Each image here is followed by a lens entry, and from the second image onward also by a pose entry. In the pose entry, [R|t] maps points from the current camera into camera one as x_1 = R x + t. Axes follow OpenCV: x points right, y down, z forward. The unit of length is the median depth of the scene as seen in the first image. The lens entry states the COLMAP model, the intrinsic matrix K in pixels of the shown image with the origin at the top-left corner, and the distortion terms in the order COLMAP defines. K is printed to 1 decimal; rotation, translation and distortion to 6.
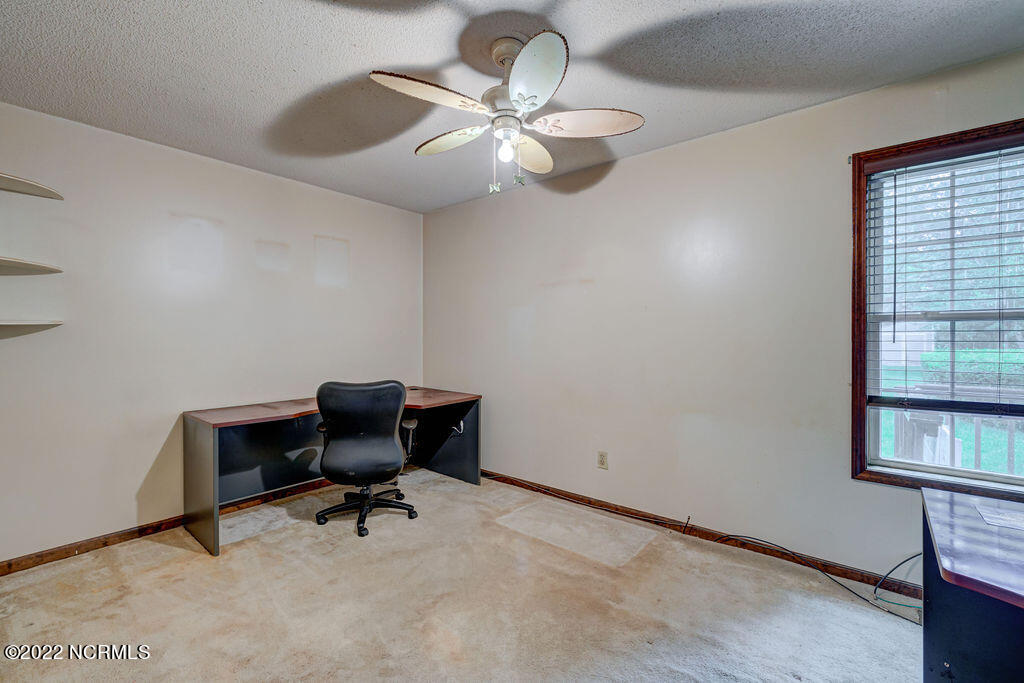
lens RADIAL K [[436.1, 0, 506.0], [0, 436.1, 338.1], [0, 0, 1]] dist [-0.008954, -0.000475]
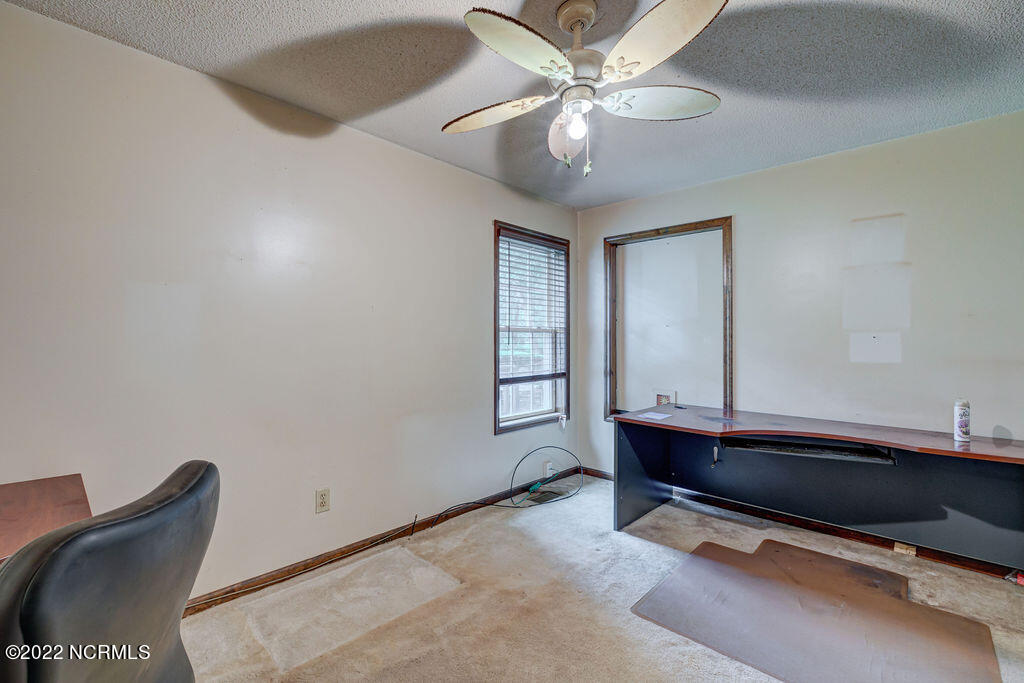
lens RADIAL K [[436.1, 0, 506.0], [0, 436.1, 338.1], [0, 0, 1]] dist [-0.008954, -0.000475]
pose [[0.073118, 0.009564, 0.997277, -0.690324], [-0.000204, 0.999954, -0.009575, 0.002576], [-0.997323, 0.000497, 0.073117, 0.829239]]
